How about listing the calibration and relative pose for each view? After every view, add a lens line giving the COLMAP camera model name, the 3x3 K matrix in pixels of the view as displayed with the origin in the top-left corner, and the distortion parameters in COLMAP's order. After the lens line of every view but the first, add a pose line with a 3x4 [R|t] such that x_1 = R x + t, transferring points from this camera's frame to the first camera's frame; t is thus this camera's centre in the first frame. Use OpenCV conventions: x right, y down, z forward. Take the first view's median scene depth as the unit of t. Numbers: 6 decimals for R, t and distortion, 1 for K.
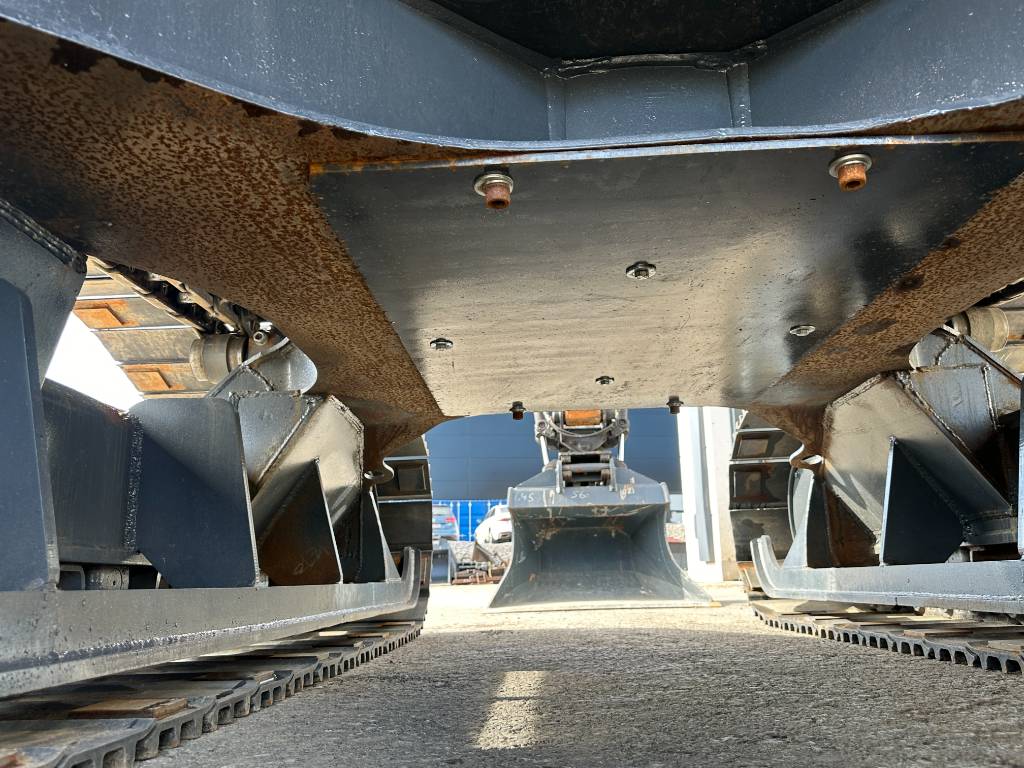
lens RADIAL K [[811.4, 0, 511.7], [0, 811.4, 363.4], [0, 0, 1]] dist [0.072541, -0.085734]
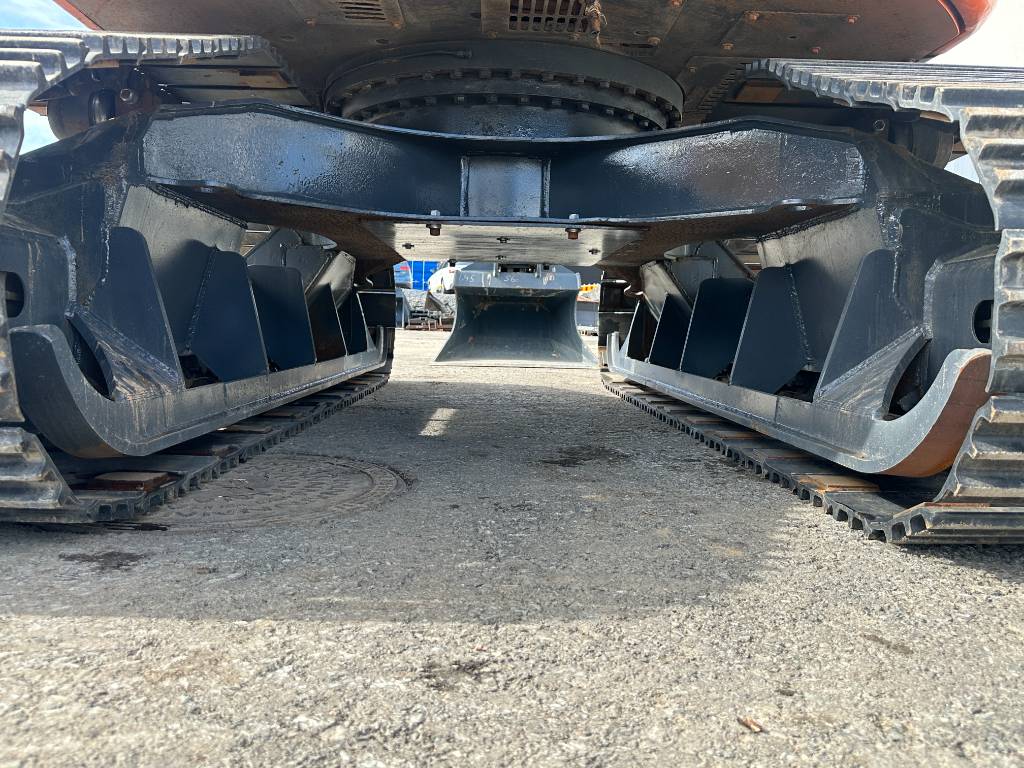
lens RADIAL K [[811.4, 0, 512.8], [0, 811.4, 387.6], [0, 0, 1]] dist [0.072541, -0.085734]
pose [[0.996640, 0.049560, 0.065218, 0.012737], [-0.068336, 0.942059, 0.328413, -0.093179], [-0.045163, -0.331766, 0.942280, -0.239656]]
